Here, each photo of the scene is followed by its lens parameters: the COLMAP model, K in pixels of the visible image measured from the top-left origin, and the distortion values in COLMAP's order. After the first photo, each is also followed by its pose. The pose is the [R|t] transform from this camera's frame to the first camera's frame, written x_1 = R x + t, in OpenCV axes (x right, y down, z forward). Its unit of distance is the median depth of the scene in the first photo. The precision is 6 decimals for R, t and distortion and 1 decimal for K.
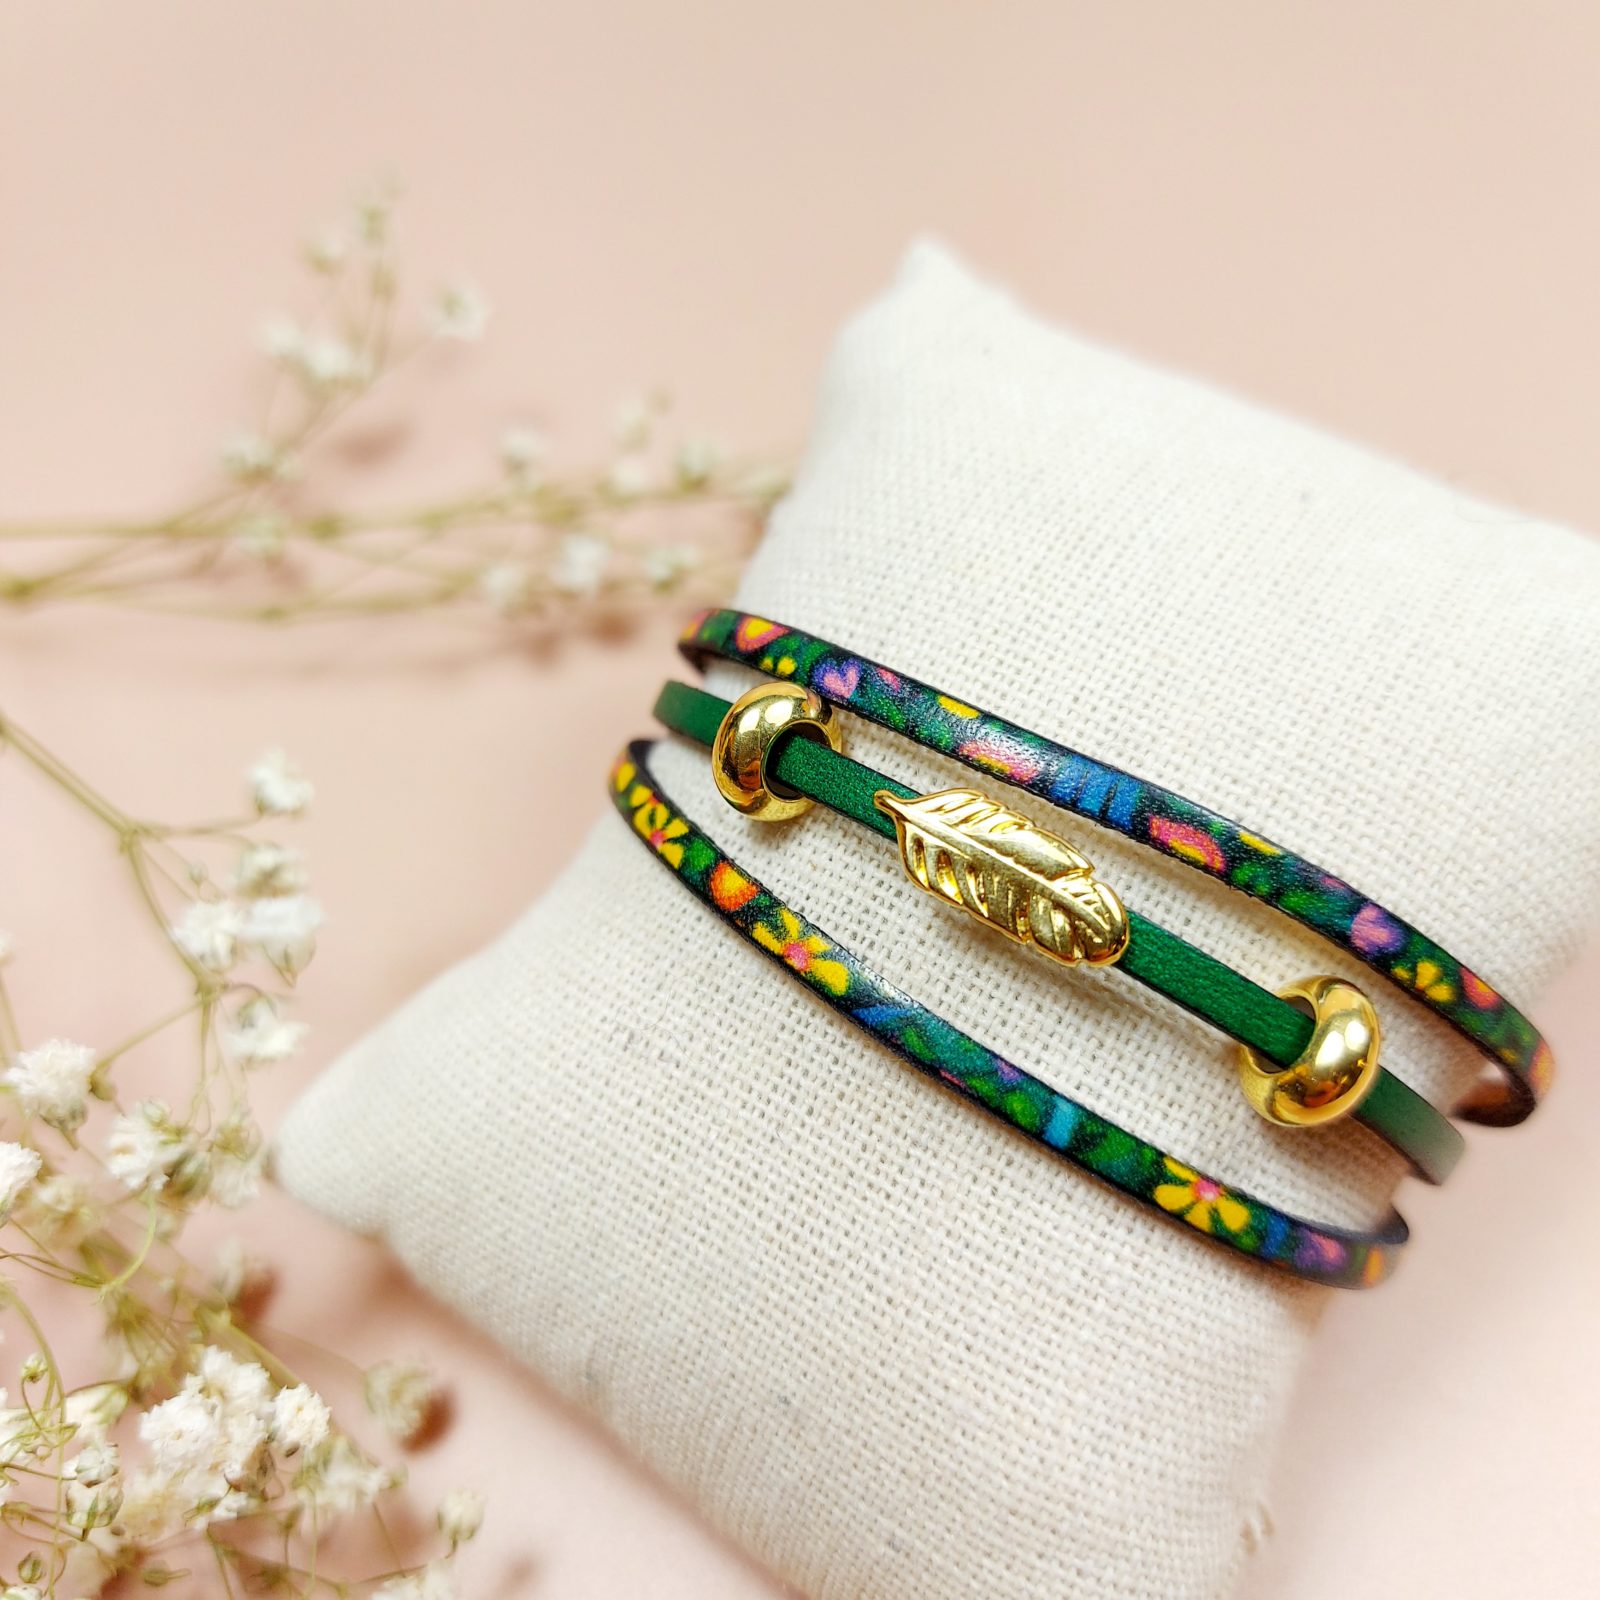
lens RADIAL K [[1568.0, 0, 909.8], [0, 1568.0, 800.4], [0, 0, 1]] dist [-0.046844, 0.056833]
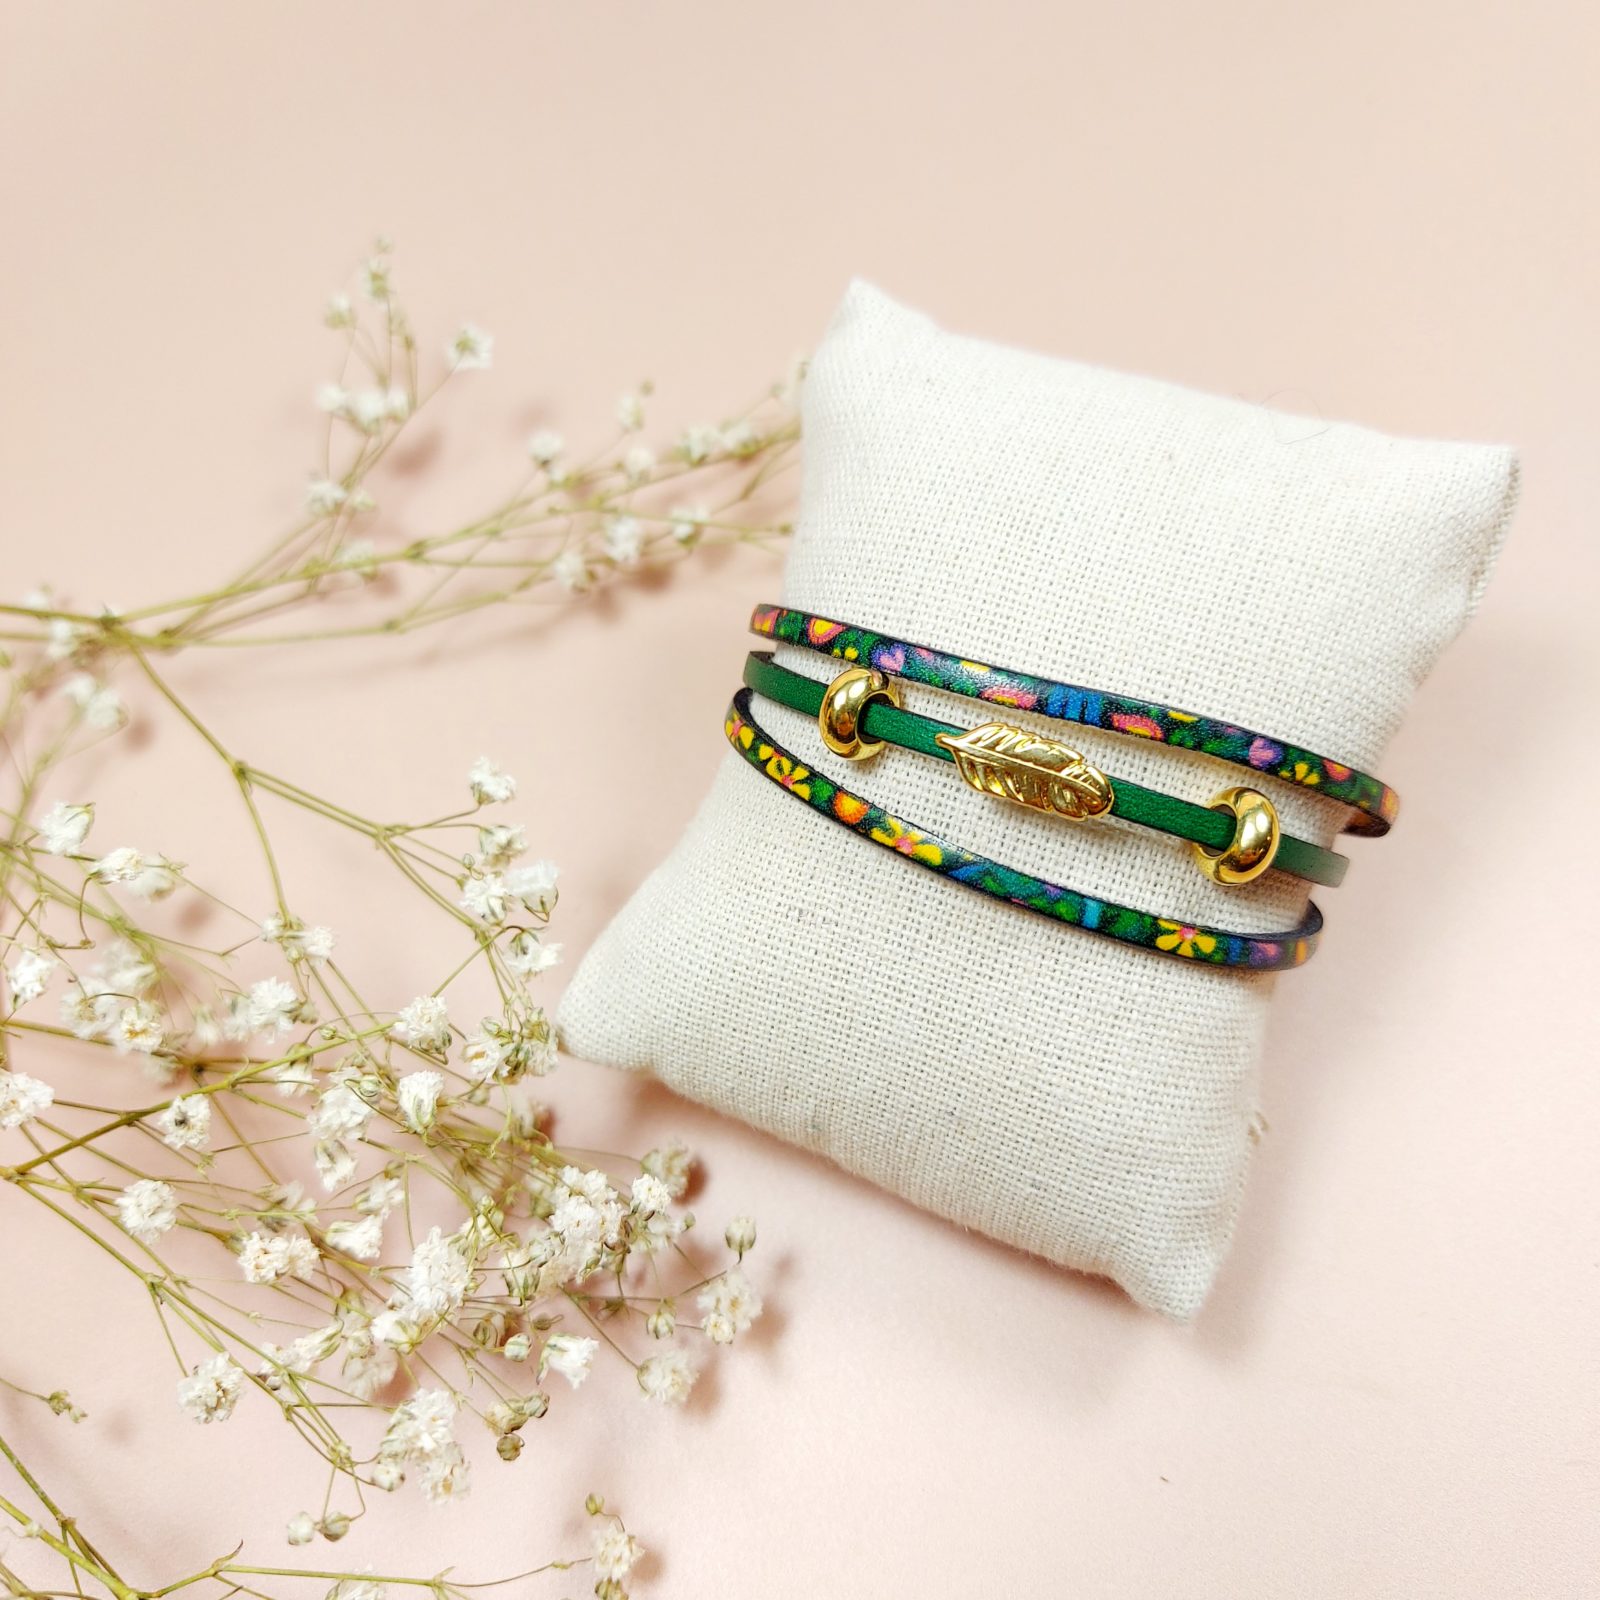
lens RADIAL K [[1568.0, 0, 909.8], [0, 1568.0, 800.4], [0, 0, 1]] dist [-0.046844, 0.056833]
pose [[0.977687, -0.209000, 0.021164, -0.087840], [0.201862, 0.962598, 0.180710, -0.216373], [-0.058141, -0.172406, 0.983309, -0.505715]]
